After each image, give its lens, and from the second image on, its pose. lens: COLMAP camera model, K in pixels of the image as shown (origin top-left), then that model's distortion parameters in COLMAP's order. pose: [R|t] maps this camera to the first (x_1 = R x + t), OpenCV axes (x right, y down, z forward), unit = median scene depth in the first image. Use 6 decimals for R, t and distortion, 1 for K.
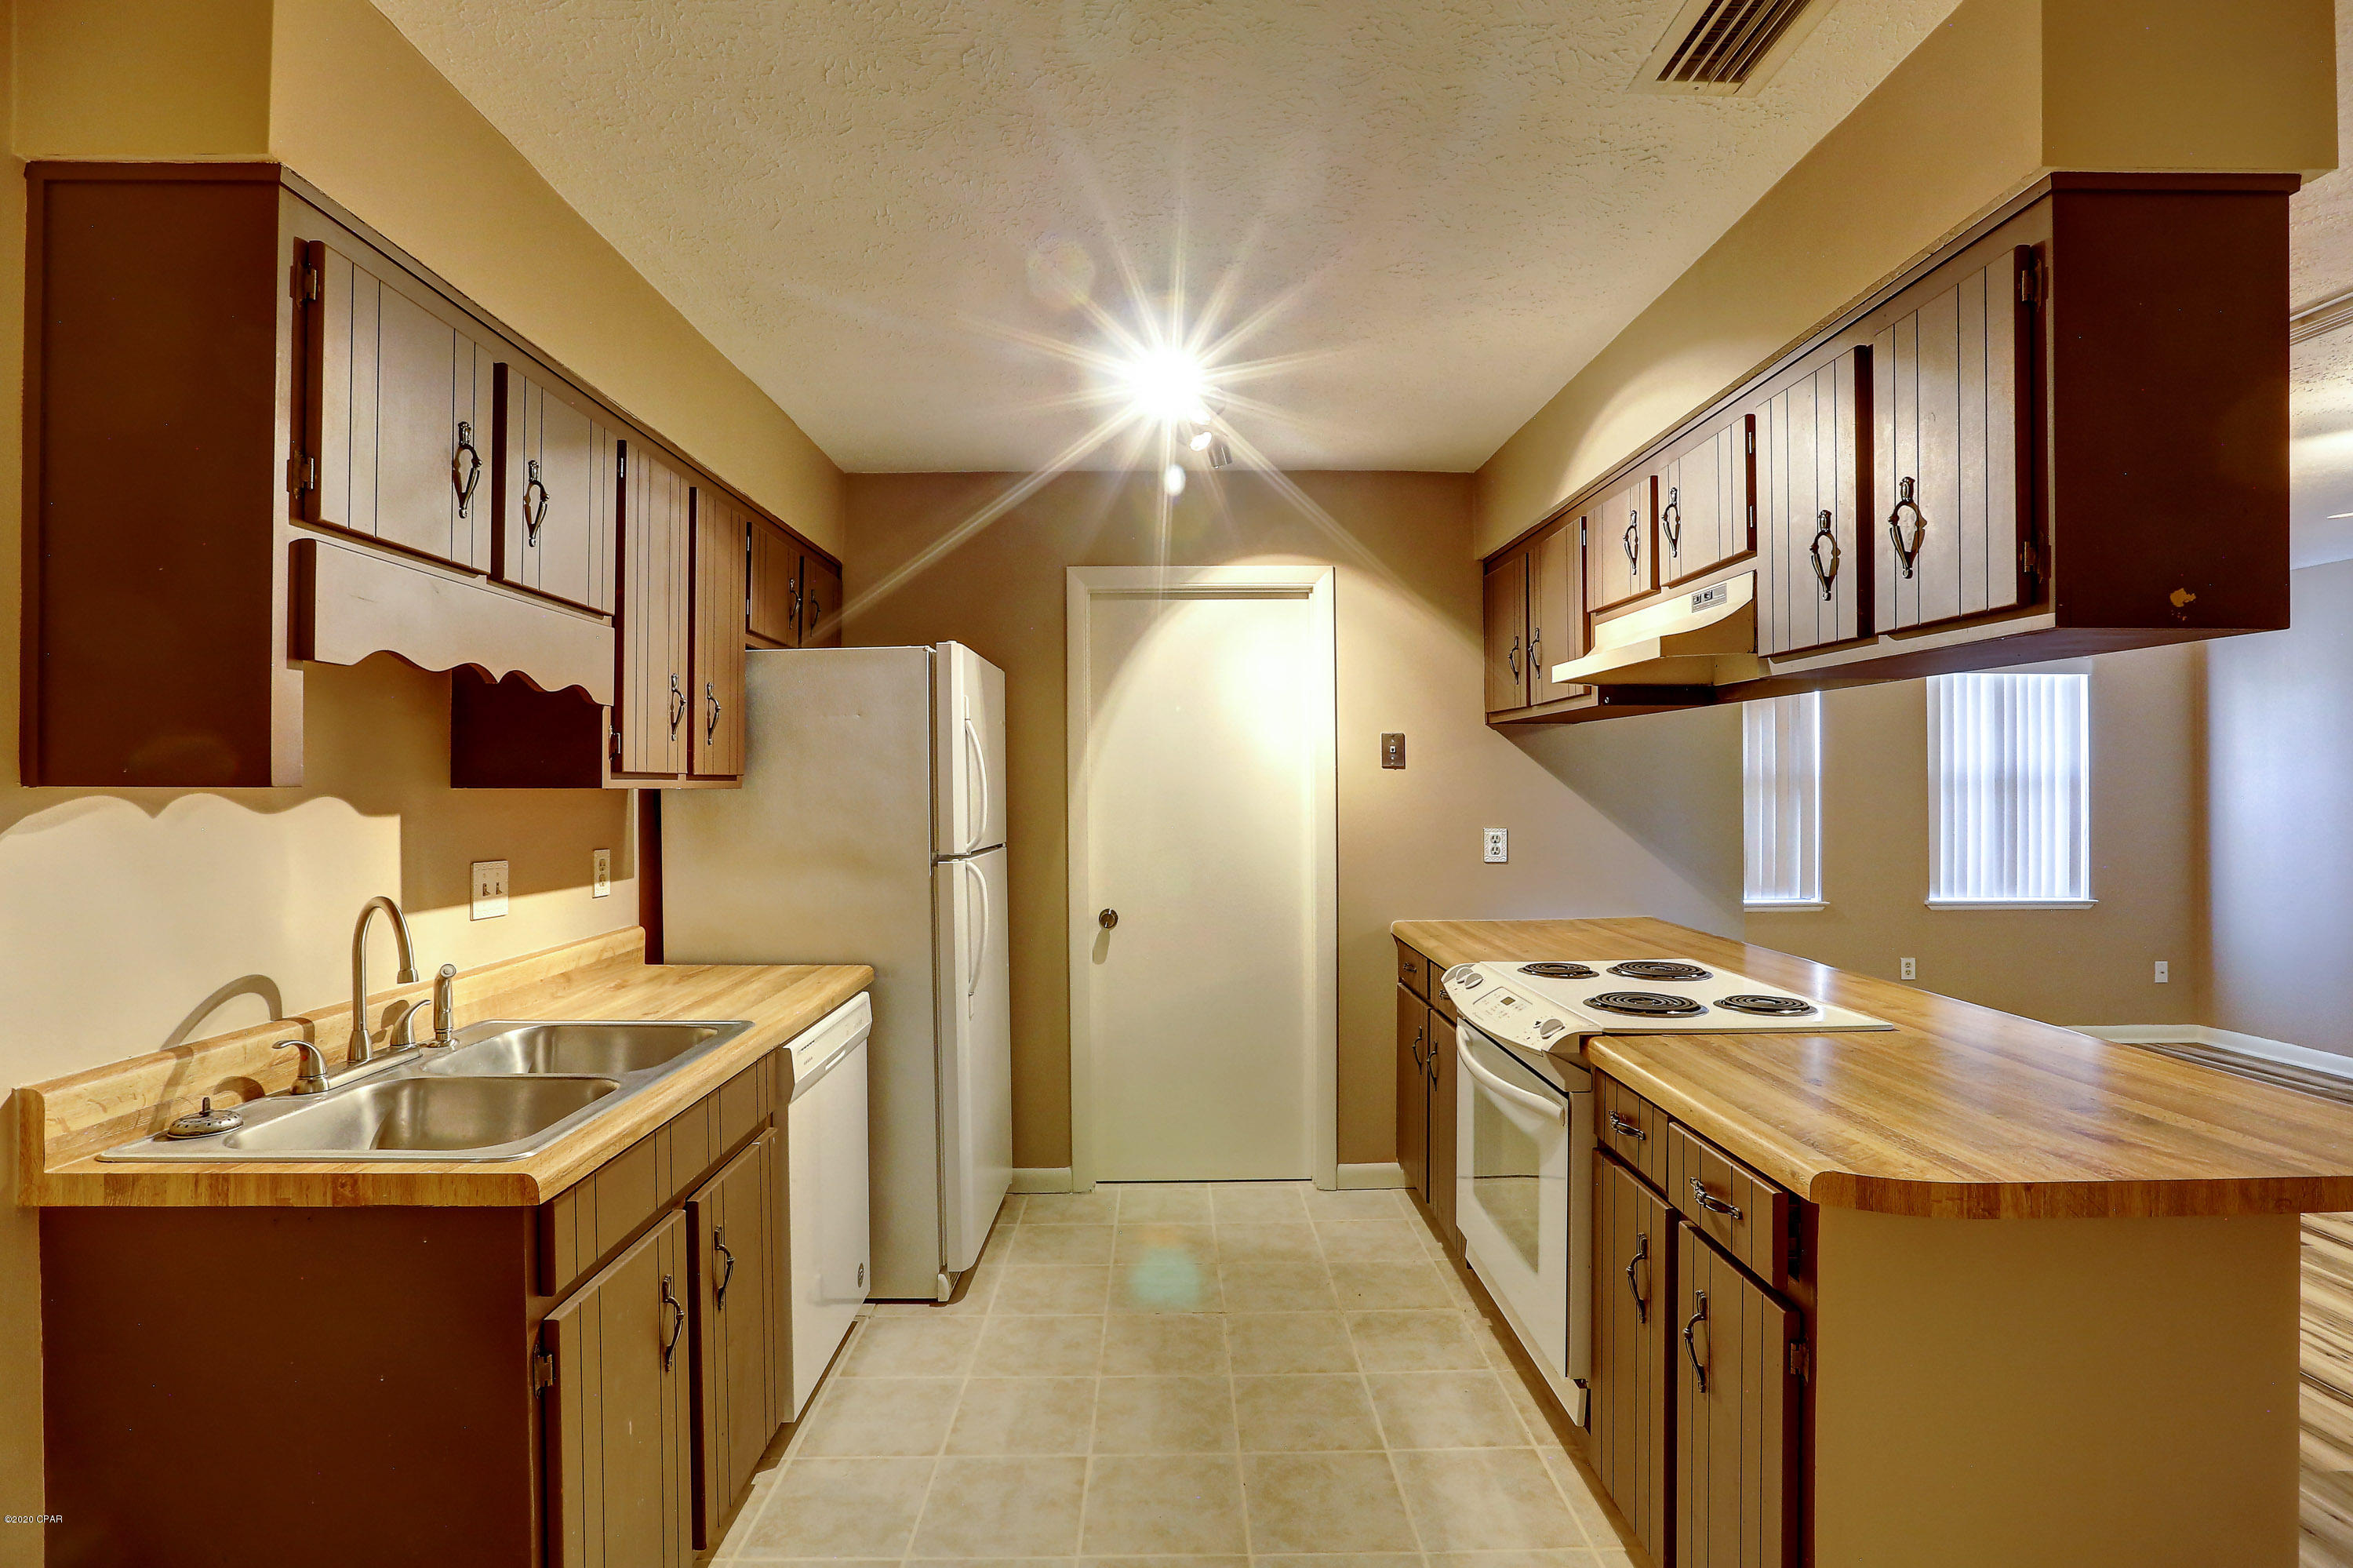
lens RADIAL K [[1106.8, 0, 1171.0], [0, 1106.8, 786.0], [0, 0, 1]] dist [-0.044044, 0.015869]
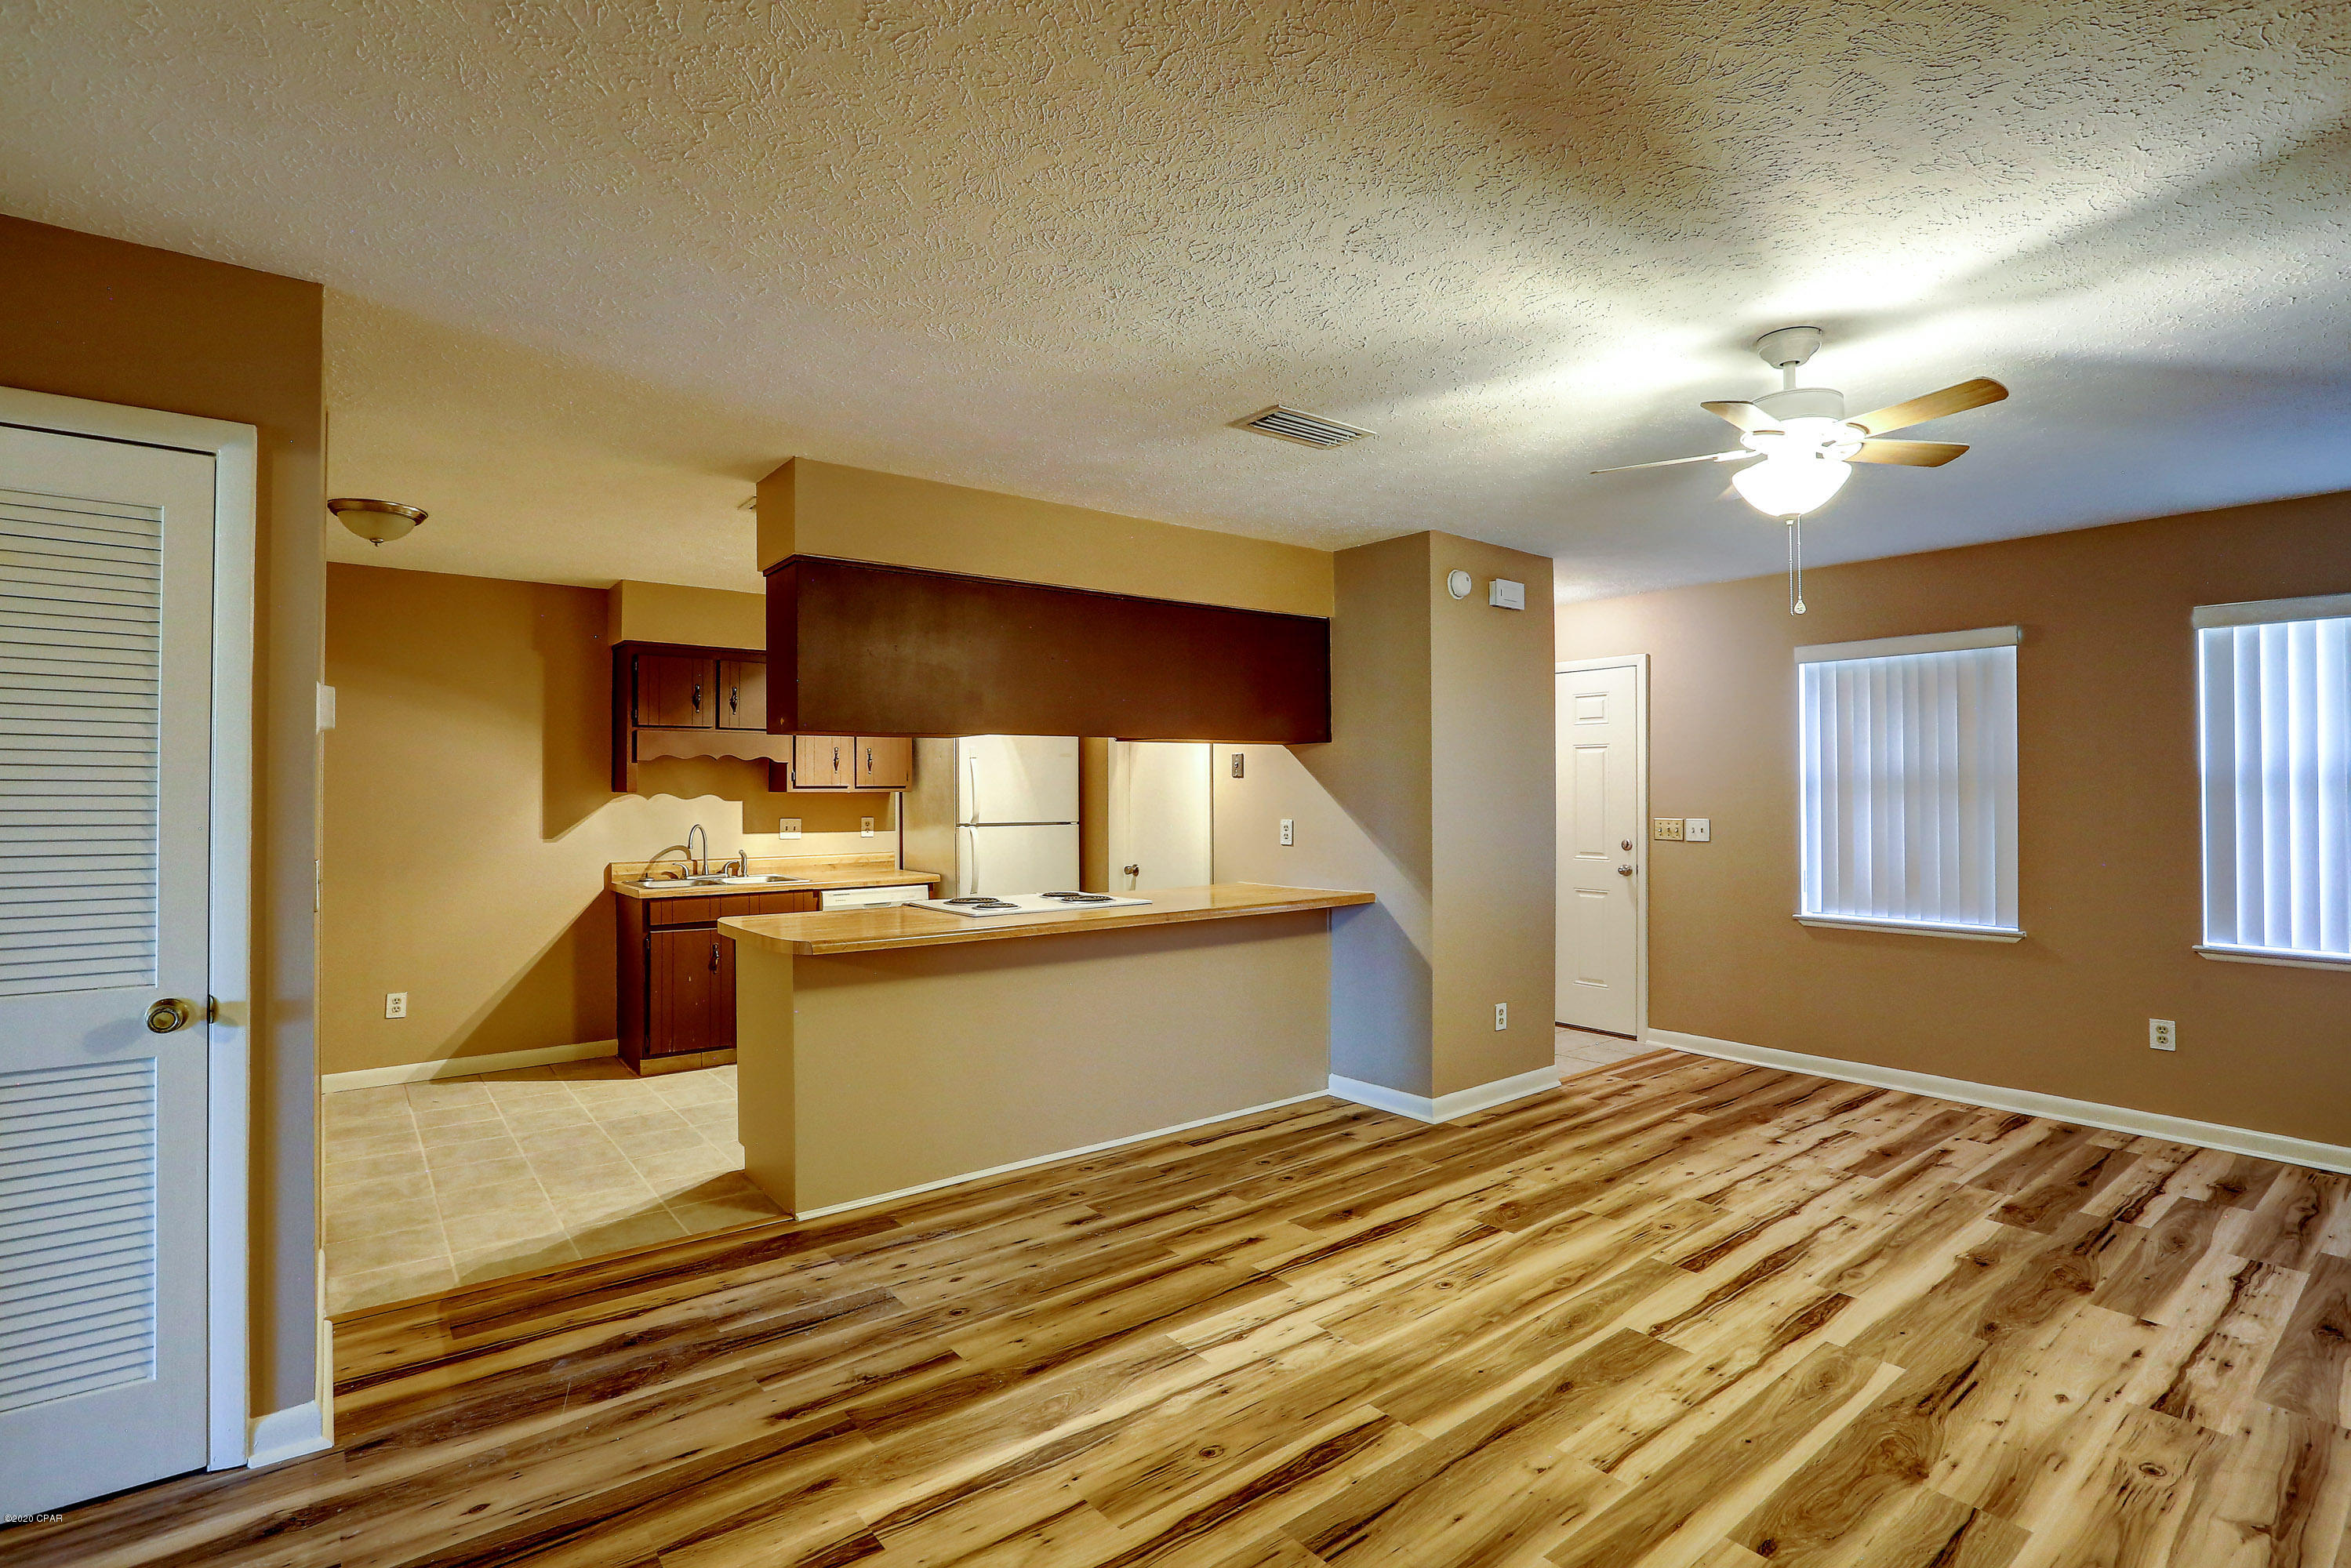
lens RADIAL K [[1105.7, 0, 1181.5], [0, 1105.7, 774.4], [0, 0, 1]] dist [-0.044044, 0.015869]
pose [[0.614742, -0.014025, -0.788604, 1.313459], [0.002116, 0.999868, -0.016133, 0.002092], [0.788726, 0.008249, 0.614690, 0.036898]]
